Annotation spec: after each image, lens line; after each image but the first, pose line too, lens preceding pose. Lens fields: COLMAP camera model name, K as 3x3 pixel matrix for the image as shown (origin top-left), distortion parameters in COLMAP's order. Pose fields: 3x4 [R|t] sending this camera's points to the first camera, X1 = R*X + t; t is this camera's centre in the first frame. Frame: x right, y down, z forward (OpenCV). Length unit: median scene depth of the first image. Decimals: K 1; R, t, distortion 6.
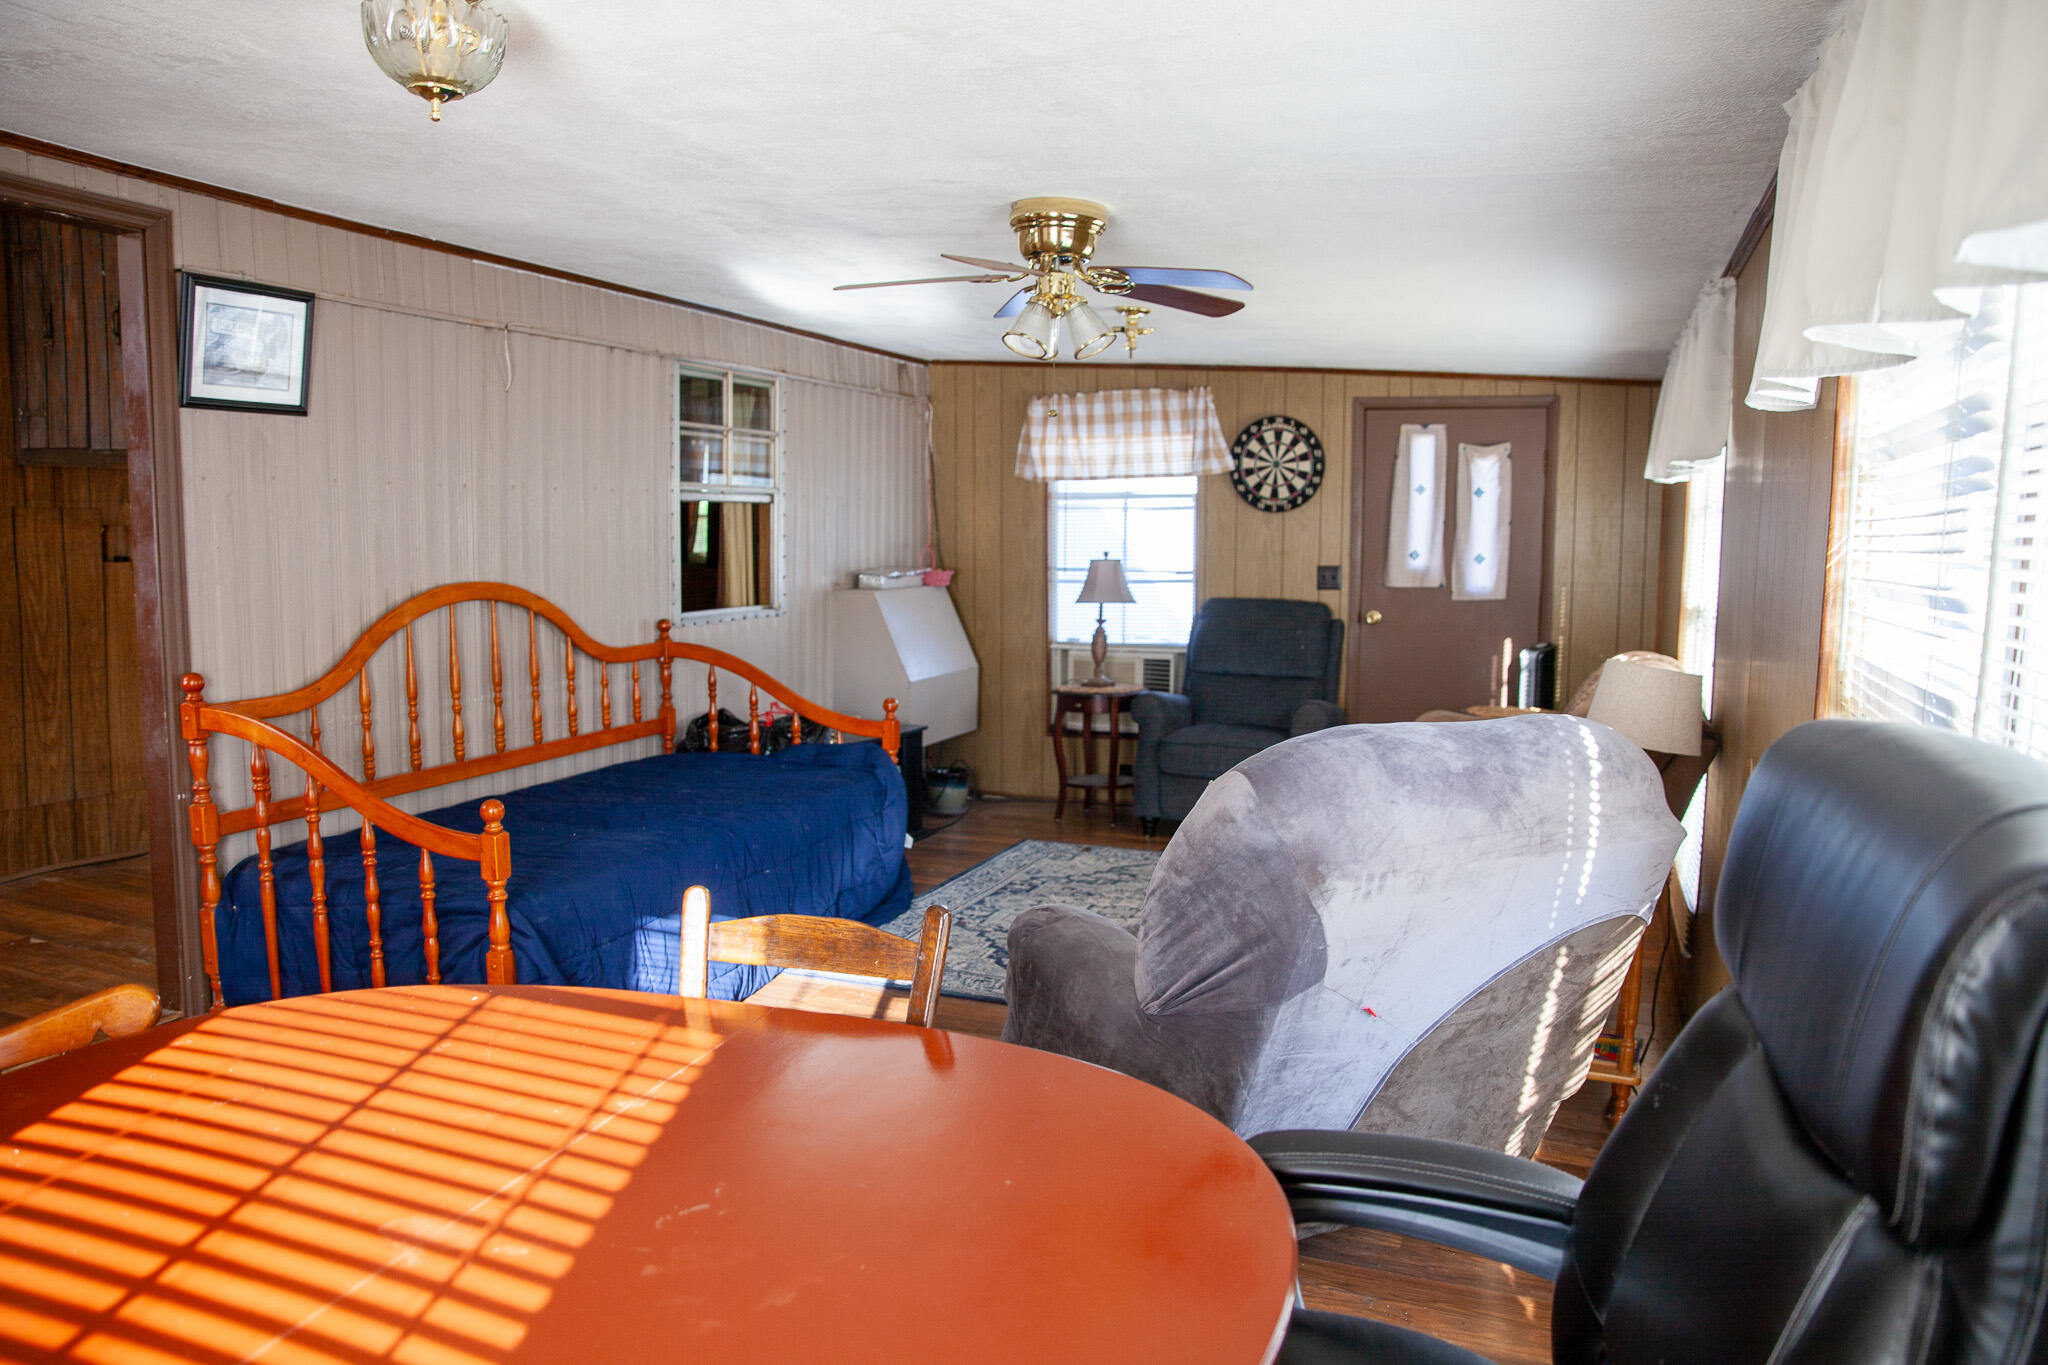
lens RADIAL K [[1414.4, 0, 1044.4], [0, 1414.4, 679.5], [0, 0, 1]] dist [-0.117232, 0.095182]
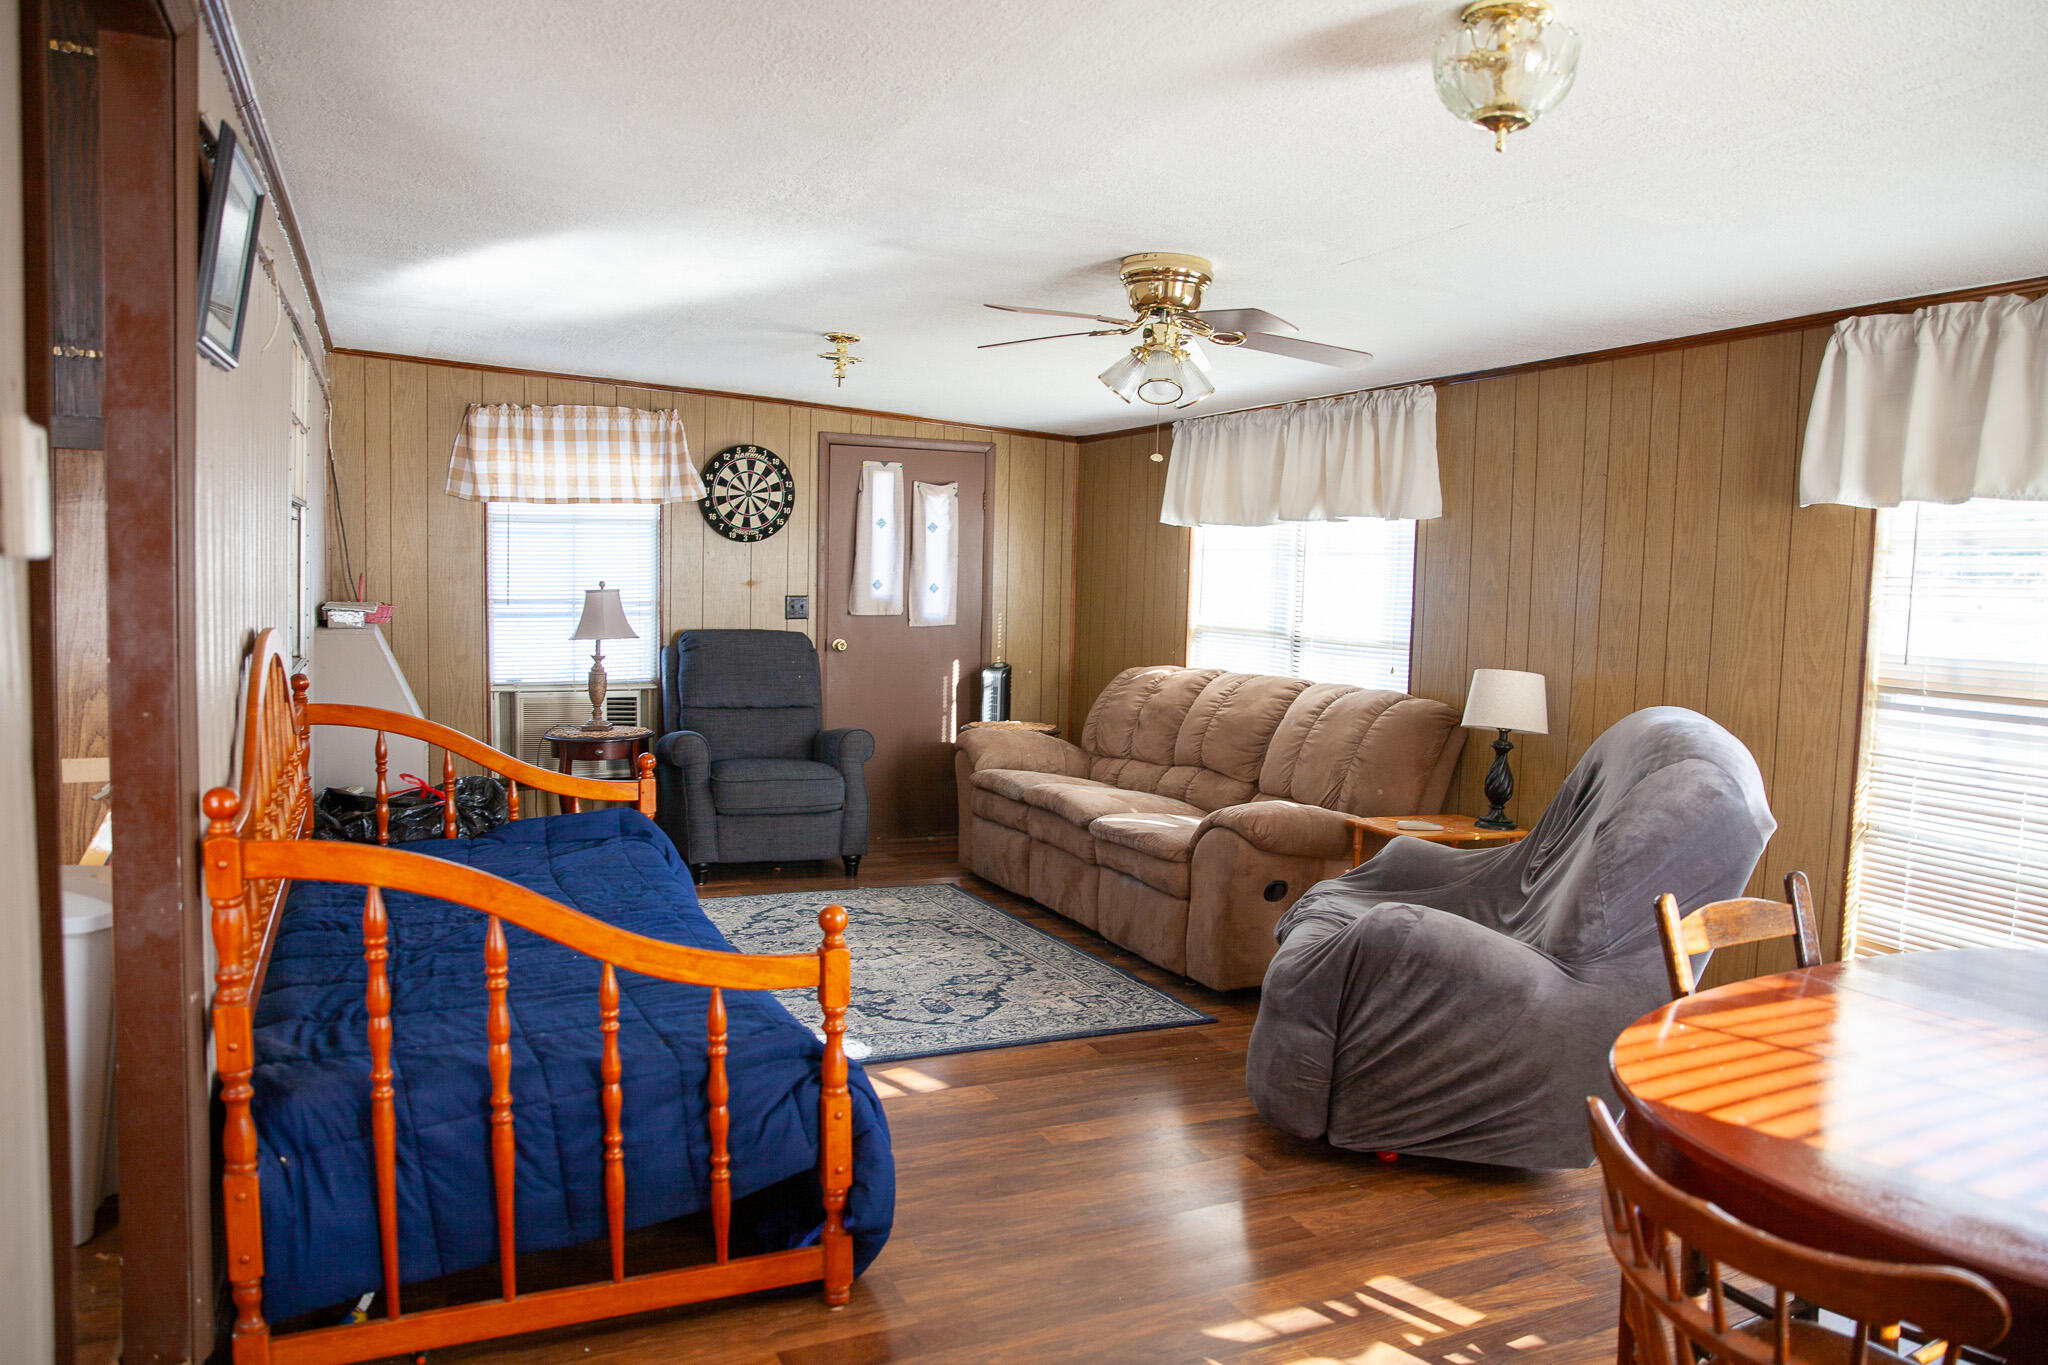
lens RADIAL K [[1414.4, 0, 1044.4], [0, 1414.4, 679.5], [0, 0, 1]] dist [-0.117232, 0.095182]
pose [[0.704147, -0.045496, 0.708595, -0.396280], [0.057017, 0.998345, 0.007441, -0.017846], [-0.707762, 0.035162, 0.705576, 0.160022]]
